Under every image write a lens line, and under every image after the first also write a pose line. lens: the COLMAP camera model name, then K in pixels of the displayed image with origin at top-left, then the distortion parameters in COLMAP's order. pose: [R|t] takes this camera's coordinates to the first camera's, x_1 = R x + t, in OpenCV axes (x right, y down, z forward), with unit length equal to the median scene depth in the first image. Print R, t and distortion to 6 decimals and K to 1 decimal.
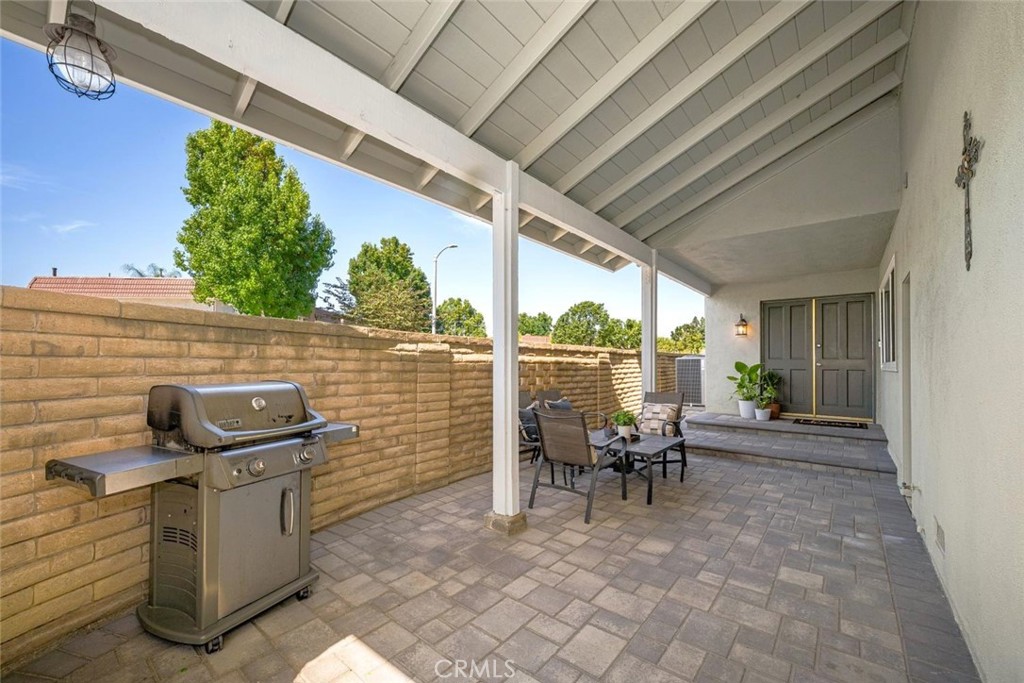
lens RADIAL K [[416.5, 0, 513.4], [0, 416.5, 358.3], [0, 0, 1]] dist [-0.000265, 0.000086]
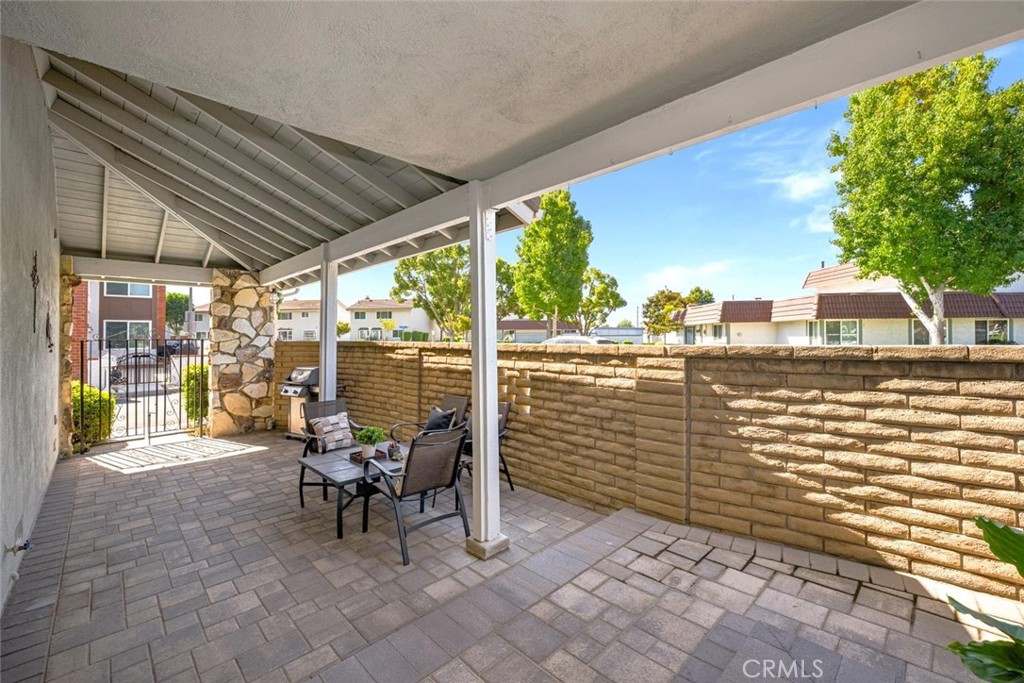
lens RADIAL K [[420.9, 0, 508.5], [0, 420.9, 329.3], [0, 0, 1]] dist [-0.000566, -0.000271]
pose [[-0.124600, -0.021602, -0.991972, 0.675291], [0.019062, 0.999526, -0.024161, -0.034166], [0.992024, -0.021919, -0.124130, 0.840220]]
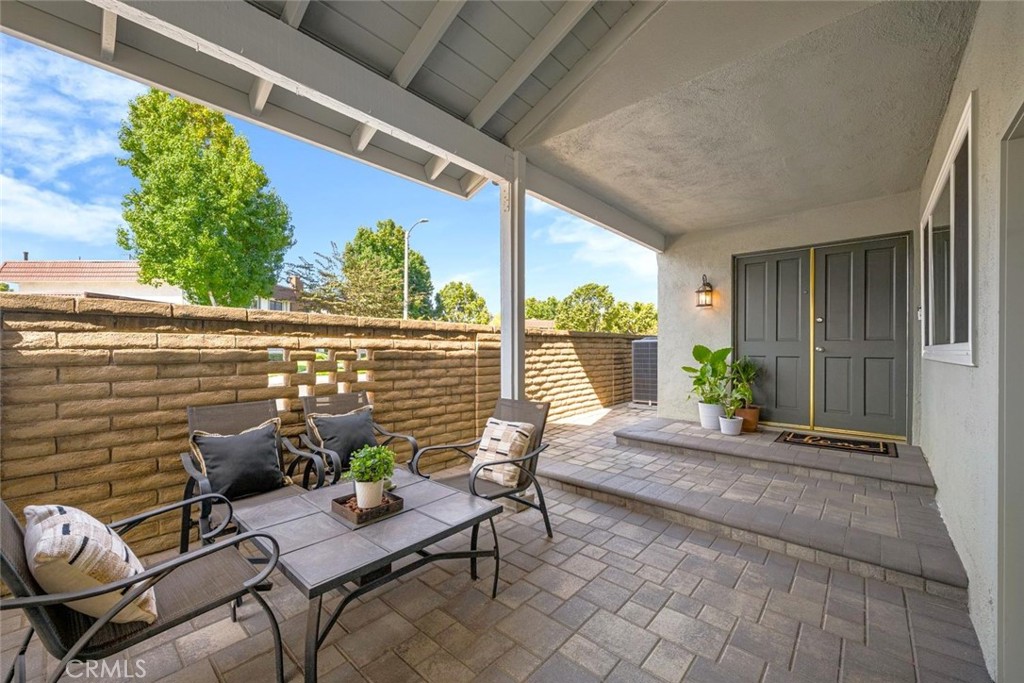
lens RADIAL K [[408.1, 0, 509.8], [0, 408.1, 349.3], [0, 0, 1]] dist [0.000227, -0.000090]
pose [[0.998737, -0.002911, -0.050150, 0.267271], [0.003691, 0.999874, 0.015456, 0.003289], [0.050099, -0.015621, 0.998622, 0.321141]]
